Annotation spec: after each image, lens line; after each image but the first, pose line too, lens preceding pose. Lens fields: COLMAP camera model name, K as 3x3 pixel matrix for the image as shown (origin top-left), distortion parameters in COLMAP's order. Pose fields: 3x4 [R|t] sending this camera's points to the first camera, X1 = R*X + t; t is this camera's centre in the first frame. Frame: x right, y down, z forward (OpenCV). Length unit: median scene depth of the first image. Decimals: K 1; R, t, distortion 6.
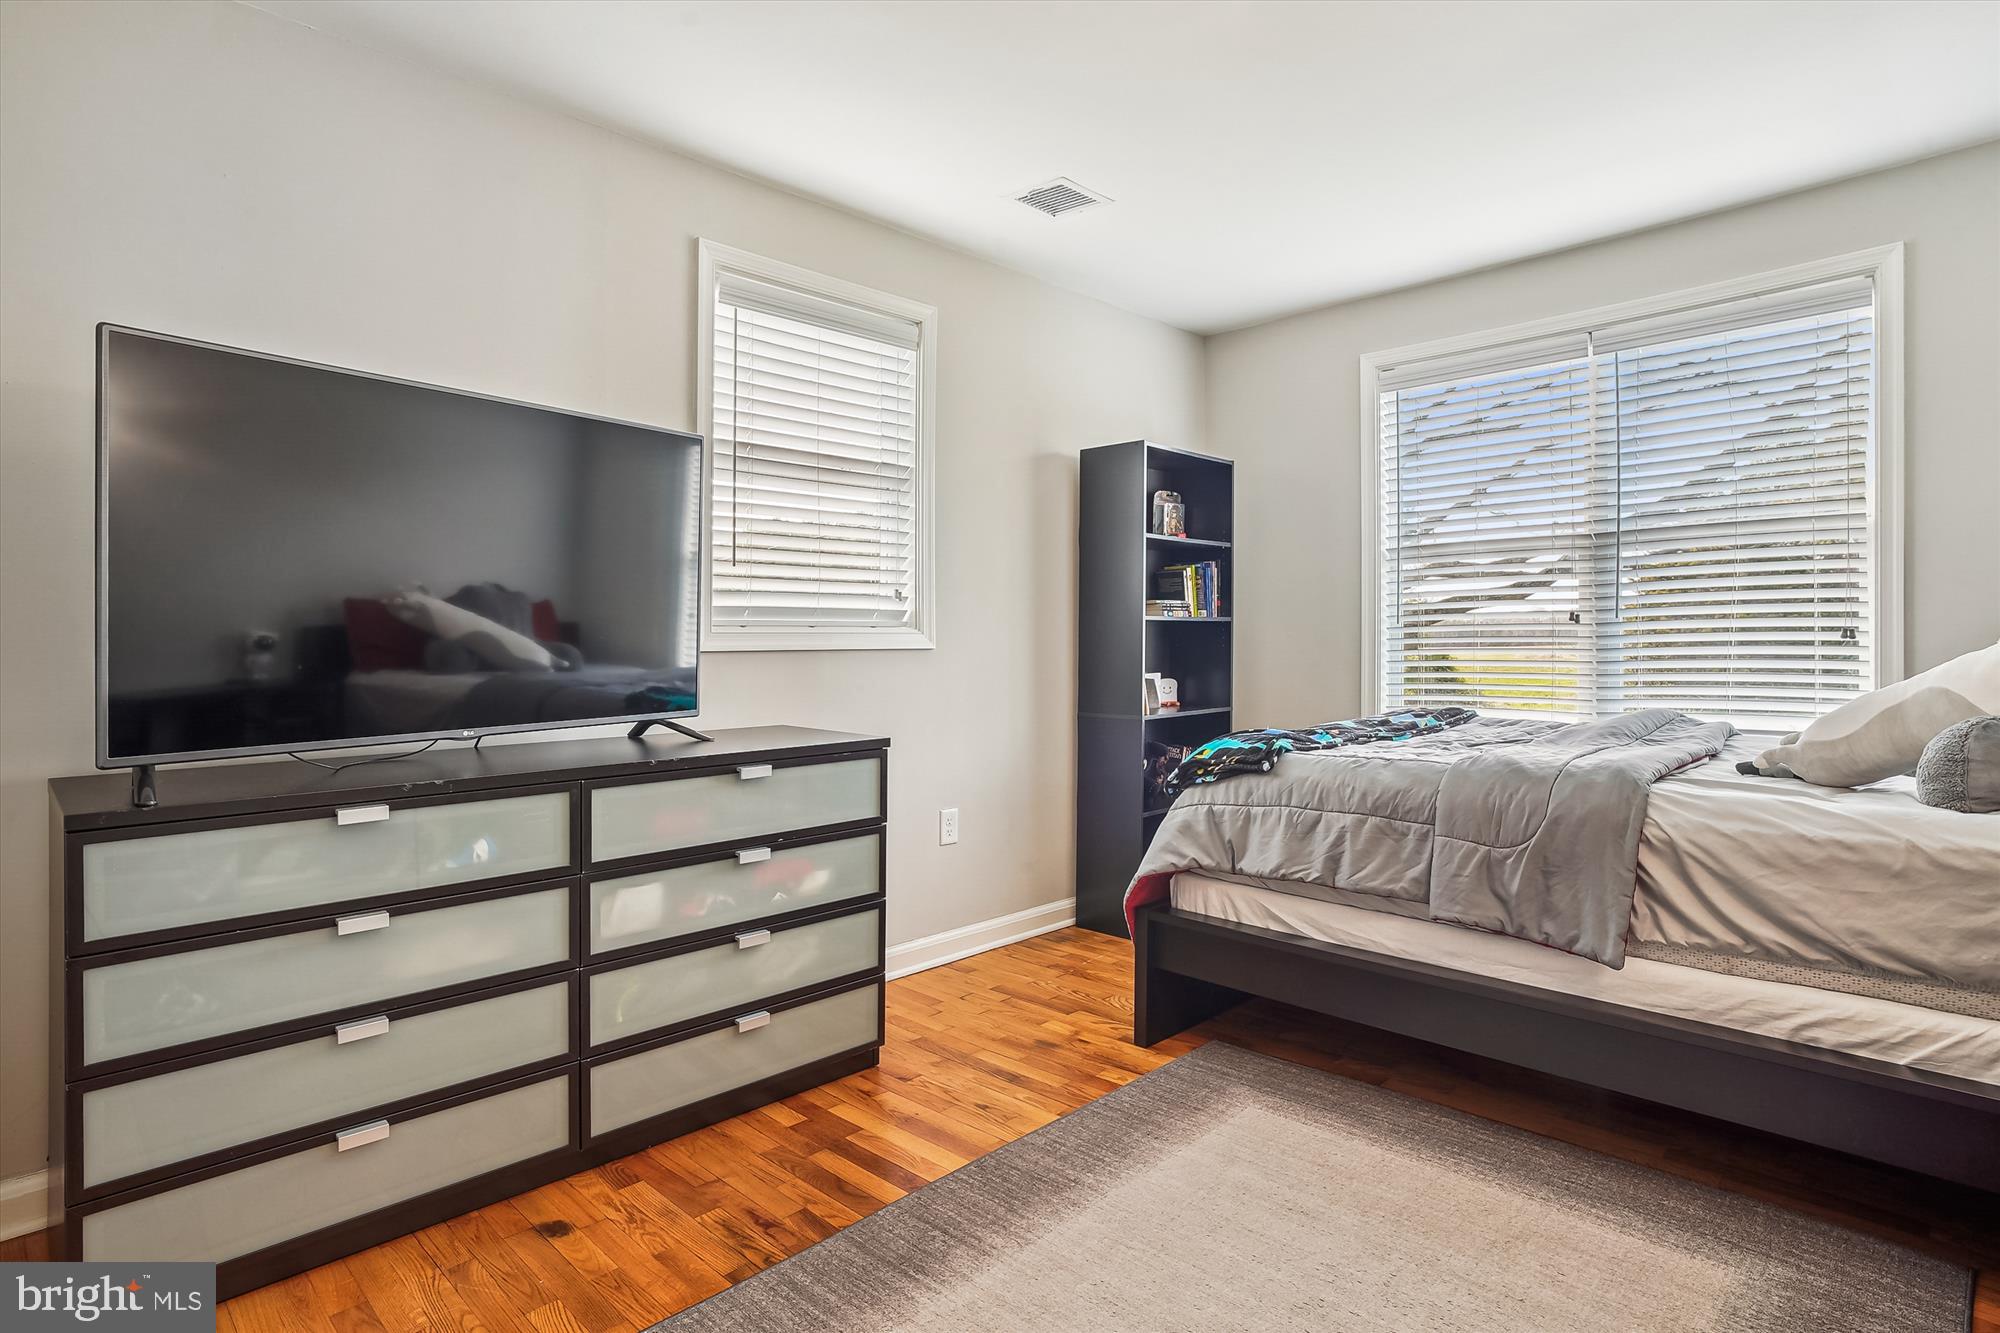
lens RADIAL K [[1048.1, 0, 990.7], [0, 1048.1, 662.1], [0, 0, 1]] dist [-0.027515, 0.003364]
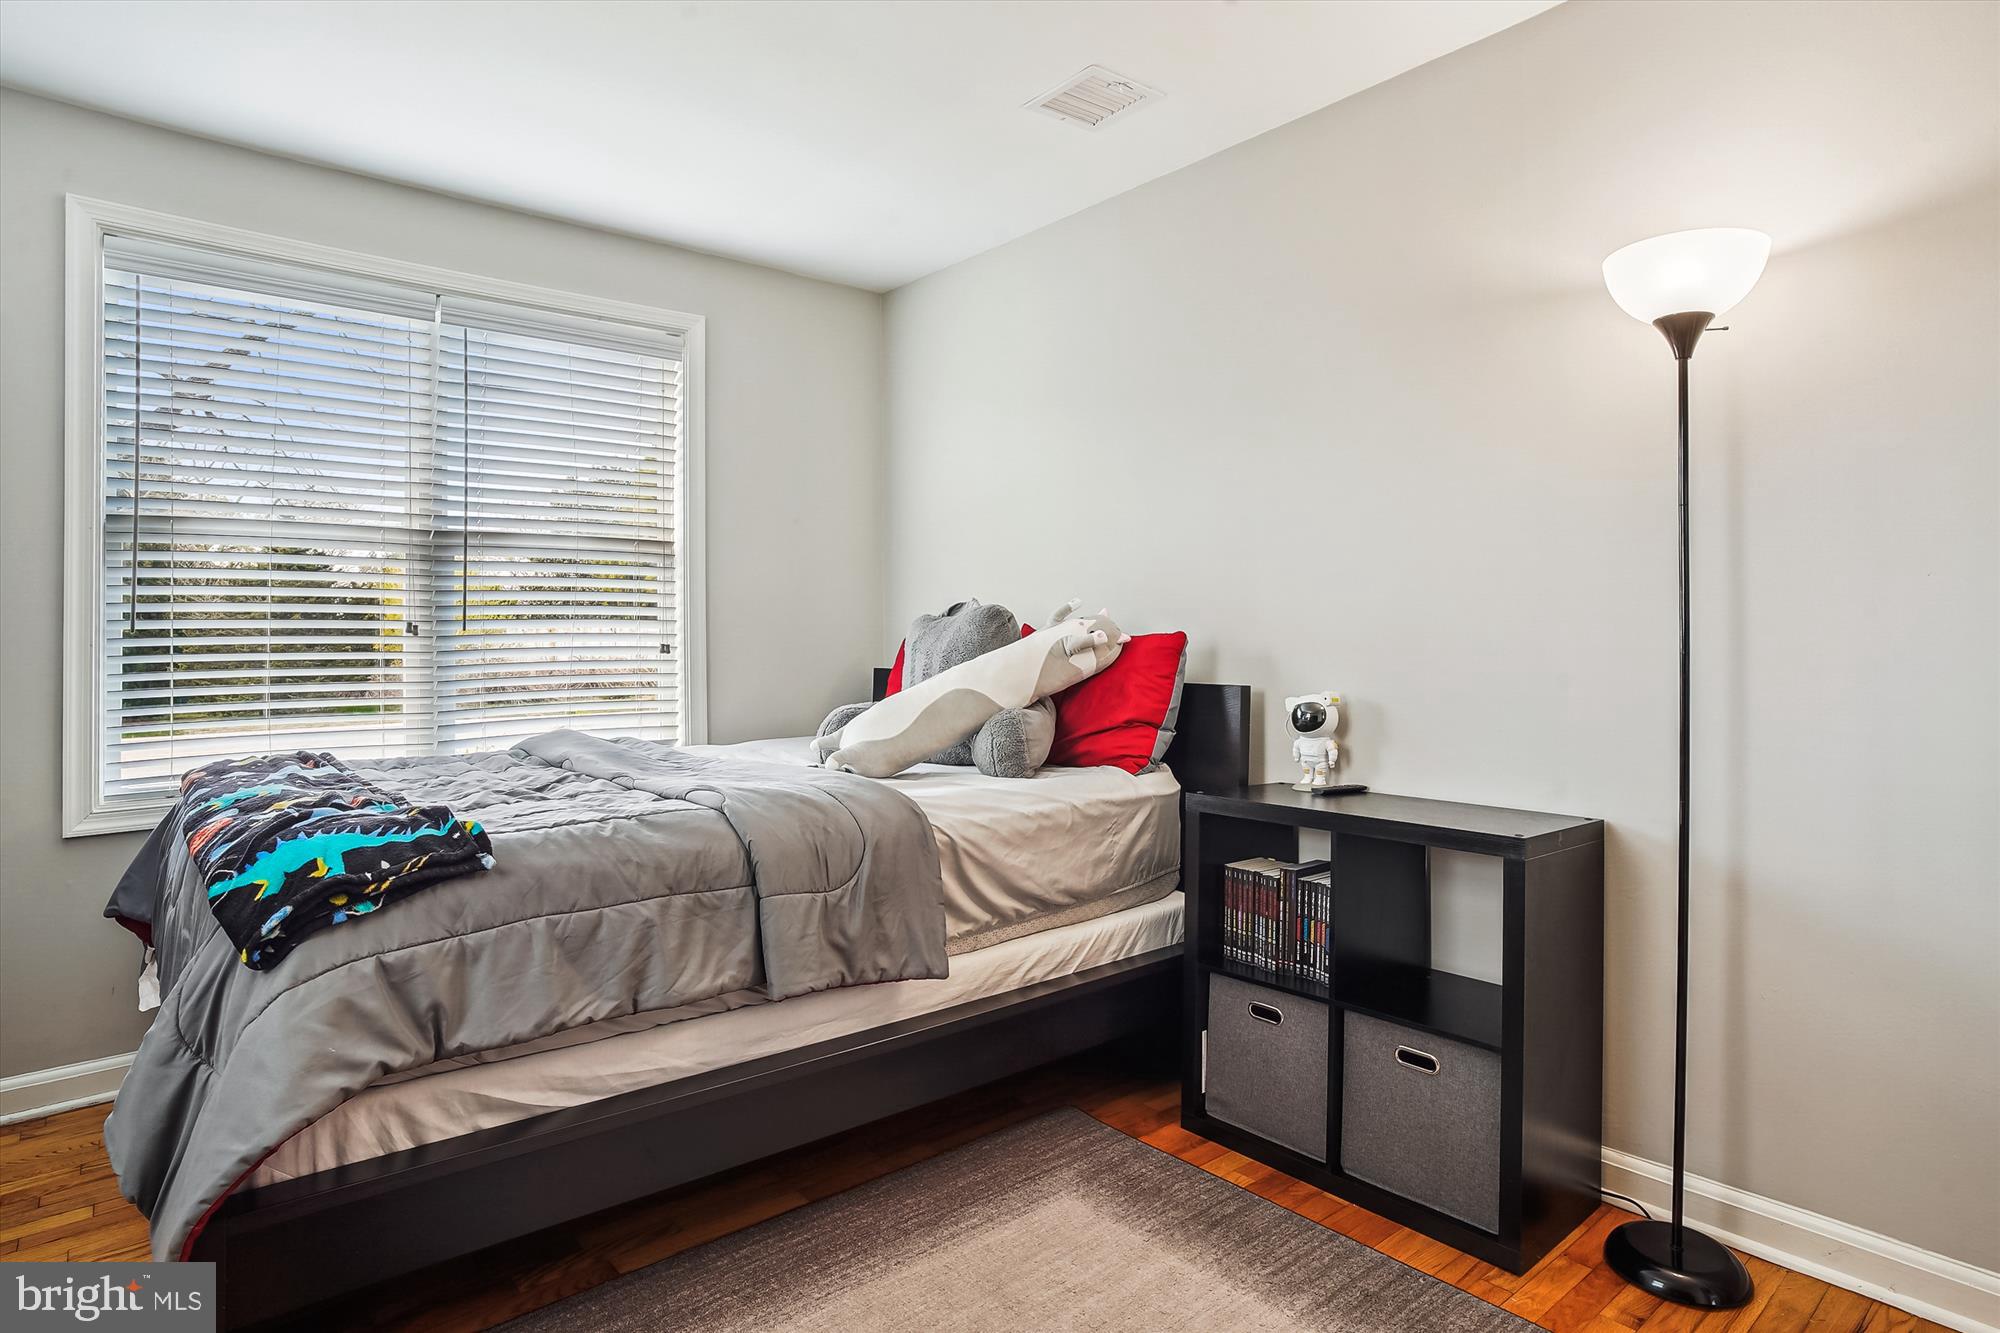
lens RADIAL K [[1048.1, 0, 992.1], [0, 1048.1, 651.0], [0, 0, 1]] dist [-0.027515, 0.003364]
pose [[0.090667, 0.004306, 0.995872, -0.327596], [0.025497, 0.999653, -0.006644, -0.011465], [-0.995555, 0.025994, 0.090526, 0.684856]]
